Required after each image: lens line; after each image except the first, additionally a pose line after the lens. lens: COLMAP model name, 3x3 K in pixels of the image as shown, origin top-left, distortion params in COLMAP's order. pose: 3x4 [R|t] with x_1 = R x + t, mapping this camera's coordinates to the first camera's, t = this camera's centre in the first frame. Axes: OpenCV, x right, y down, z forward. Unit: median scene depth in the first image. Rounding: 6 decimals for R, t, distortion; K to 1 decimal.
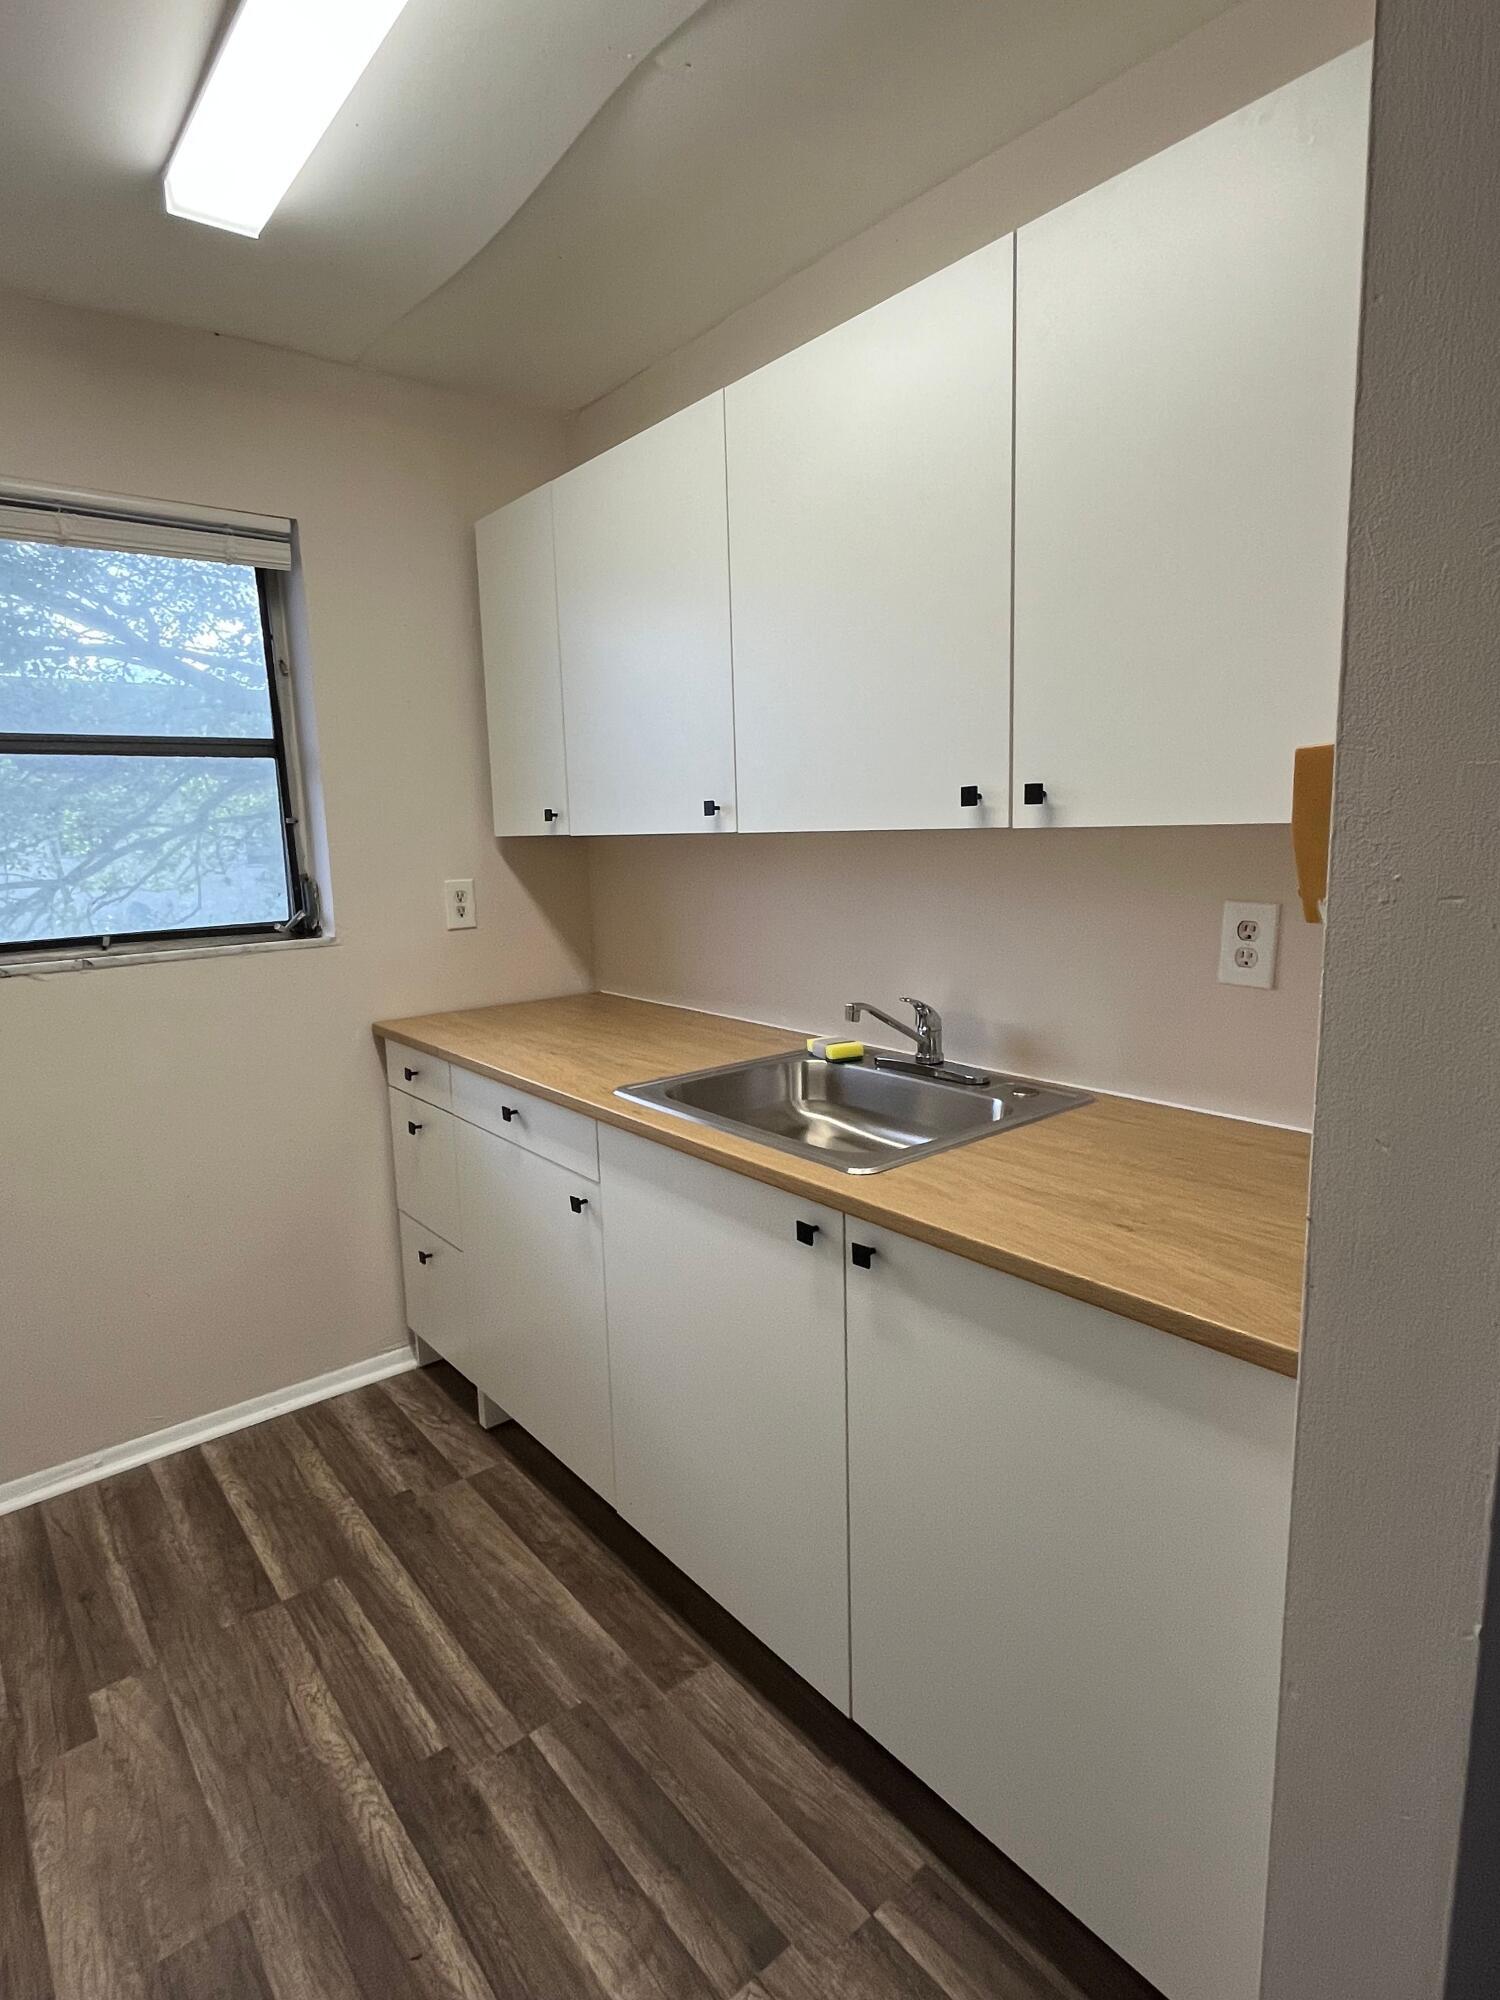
lens RADIAL K [[1066.0, 0, 753.3], [0, 1066.0, 1001.6], [0, 0, 1]] dist [0.001926, 0.001186]
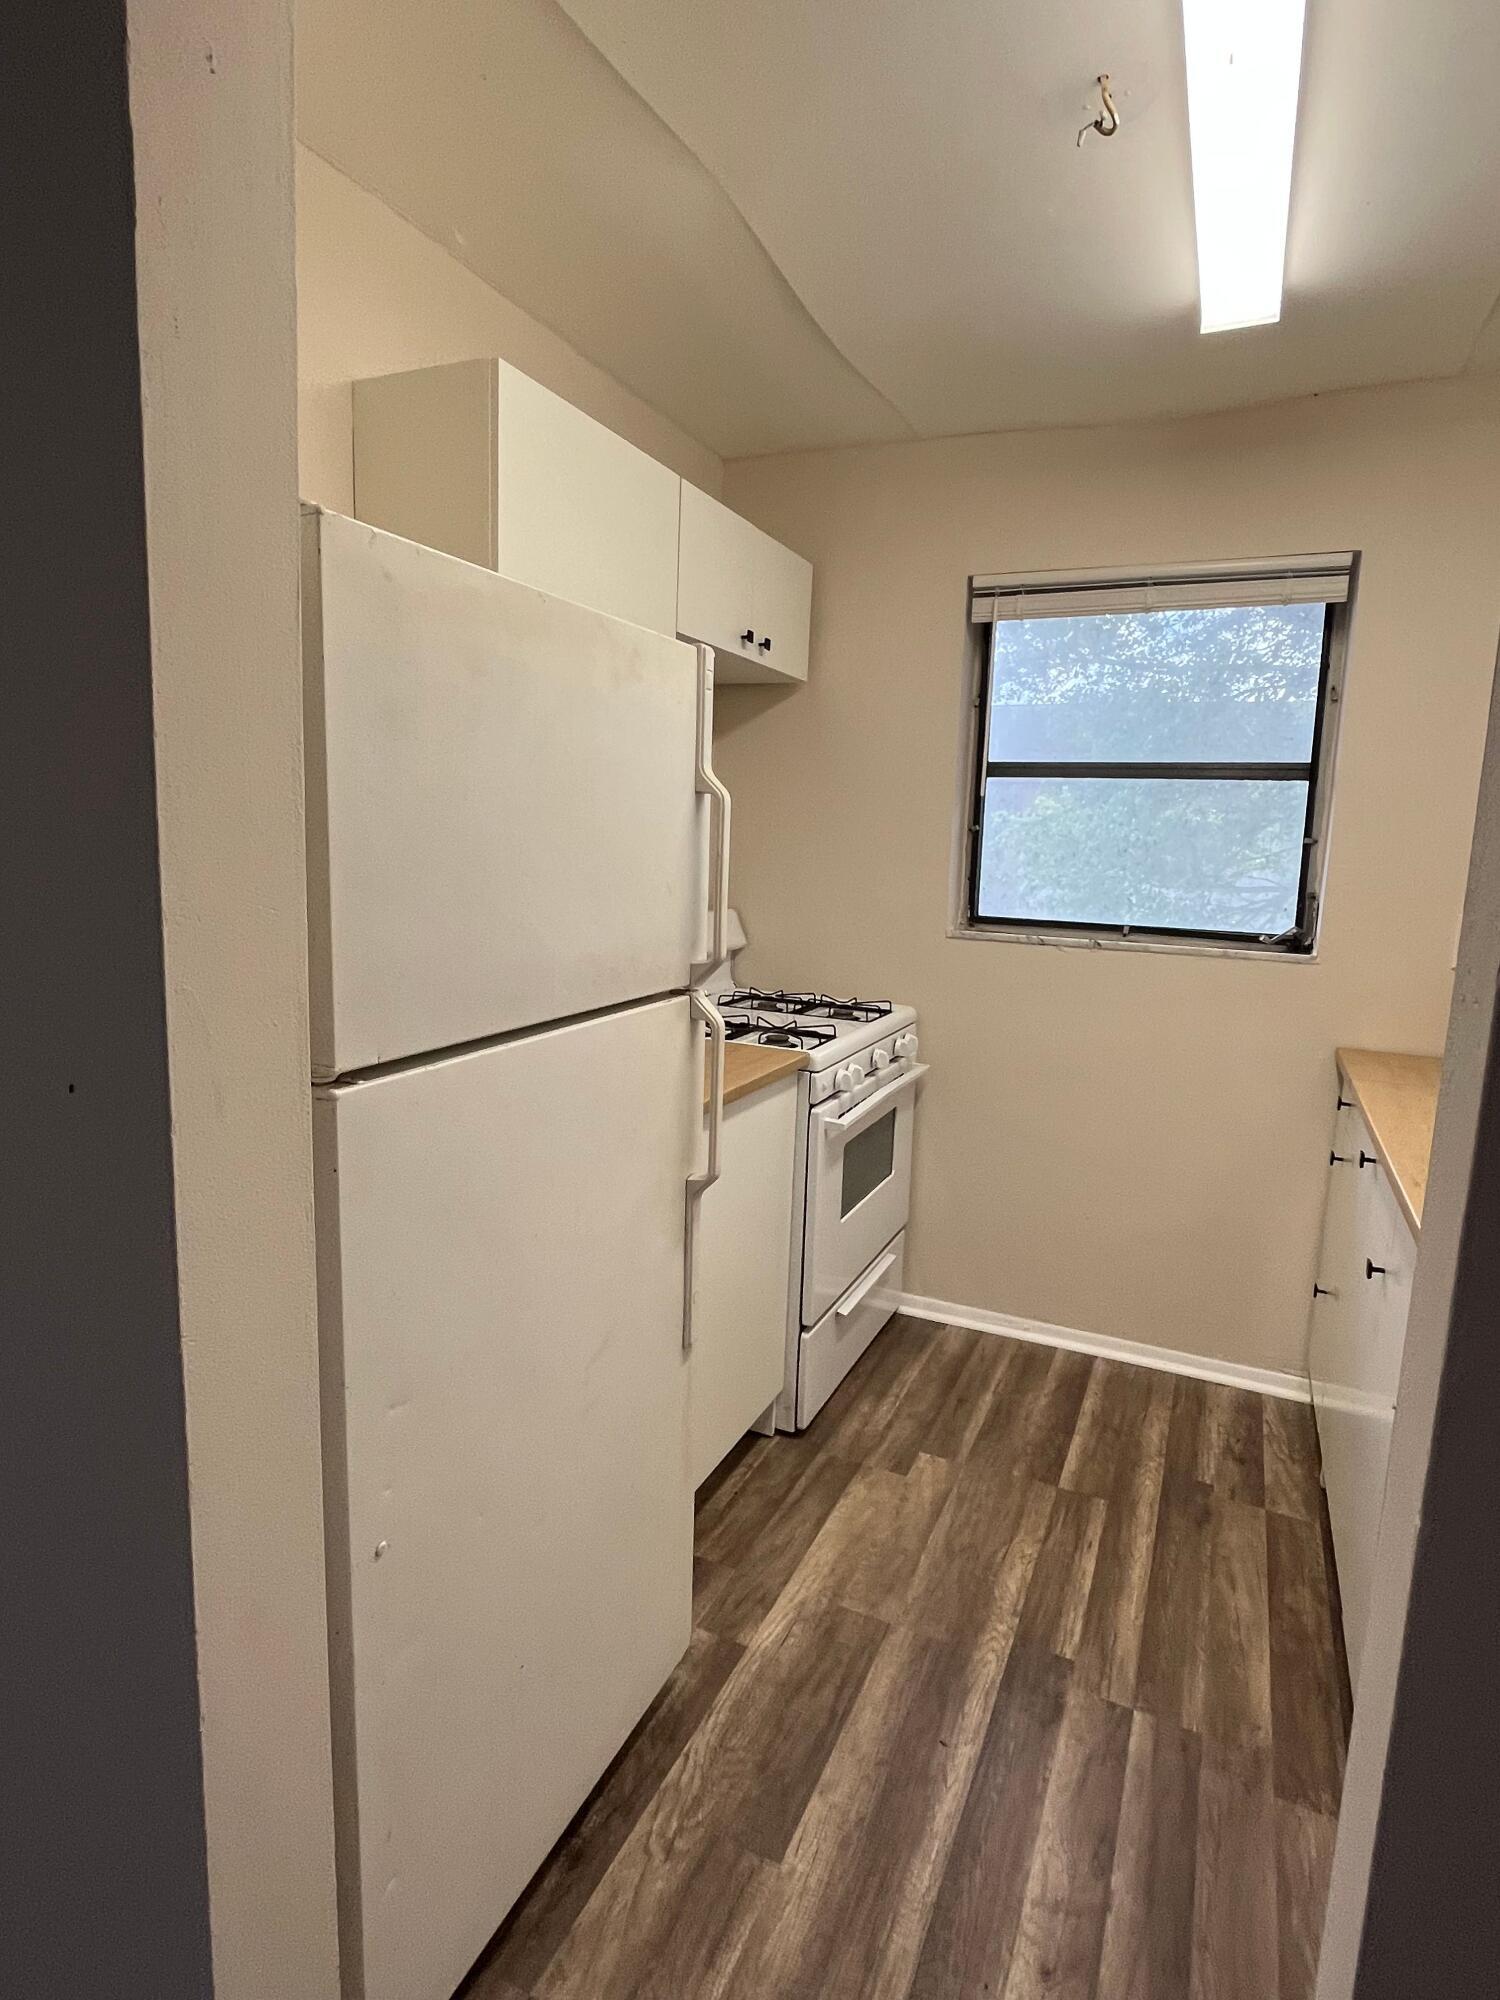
lens RADIAL K [[1066.0, 0, 753.0], [0, 1066.0, 997.0], [0, 0, 1]] dist [0.001926, 0.001186]
pose [[0.435208, 0.180186, -0.882115, 0.369452], [-0.198065, 0.974927, 0.101425, -0.025341], [0.878273, 0.130576, 0.459985, 0.082793]]
